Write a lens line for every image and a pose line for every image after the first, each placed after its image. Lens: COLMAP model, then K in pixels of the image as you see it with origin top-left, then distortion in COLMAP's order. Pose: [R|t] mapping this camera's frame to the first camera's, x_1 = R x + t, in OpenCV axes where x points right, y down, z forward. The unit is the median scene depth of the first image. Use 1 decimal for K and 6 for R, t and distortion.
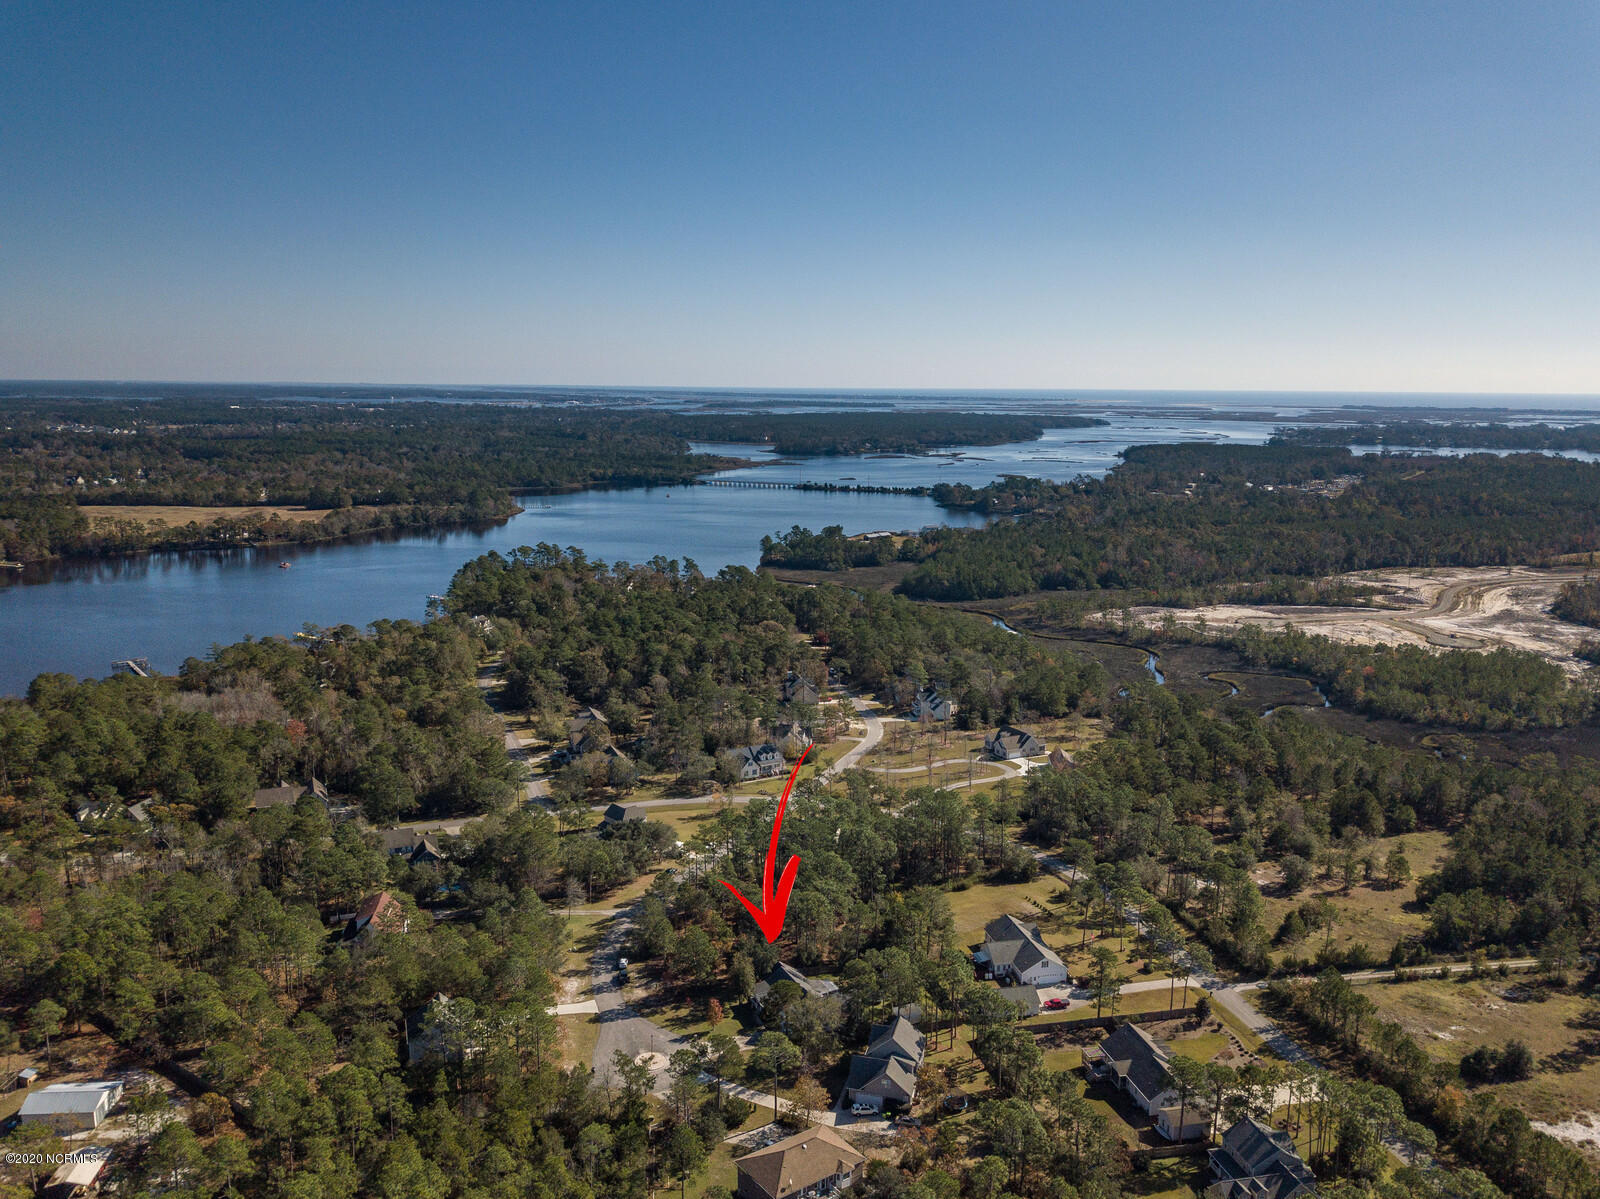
lens RADIAL K [[1223.5, 0, 803.3], [0, 1223.5, 598.1], [0, 0, 1]] dist [0.042008, -0.036176]
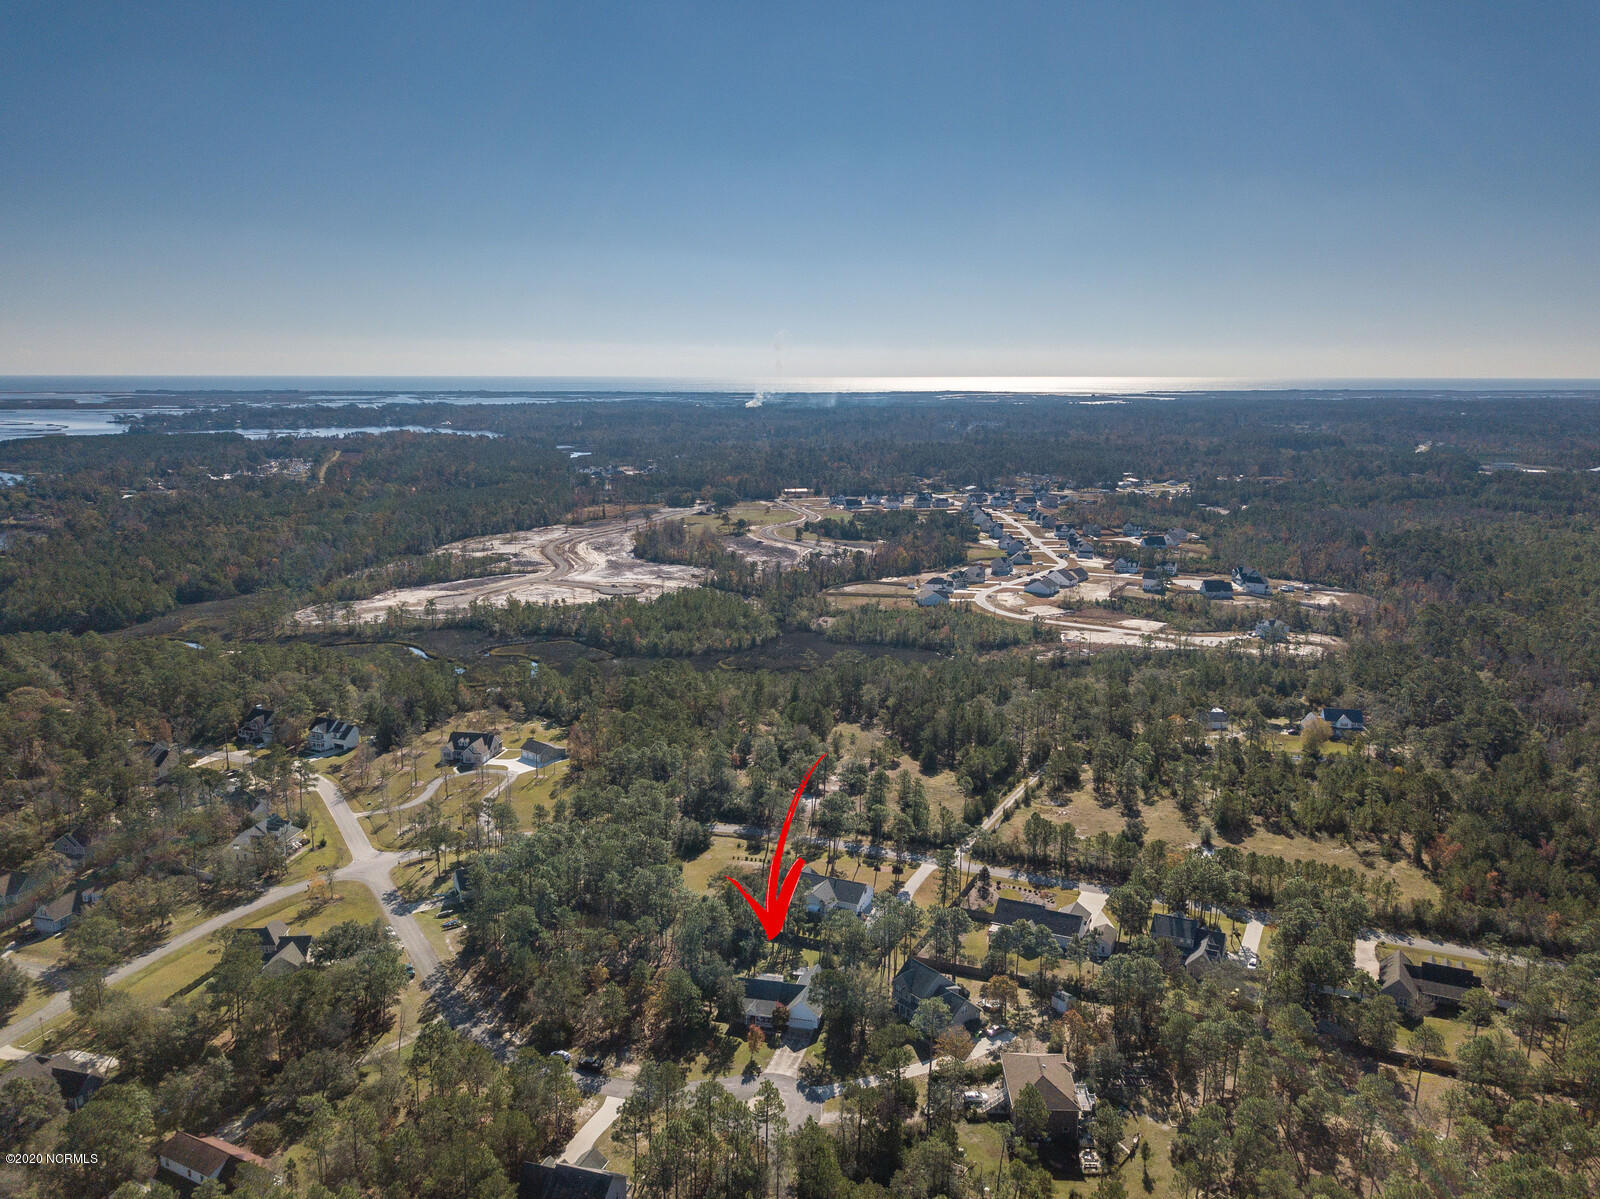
lens RADIAL K [[1223.5, 0, 802.3], [0, 1223.5, 601.5], [0, 0, 1]] dist [0.042008, -0.036176]
pose [[0.633977, -0.152477, 0.758171, -0.202631], [0.140614, 0.986756, 0.080868, -0.019193], [-0.760461, 0.055341, 0.647021, 0.094912]]
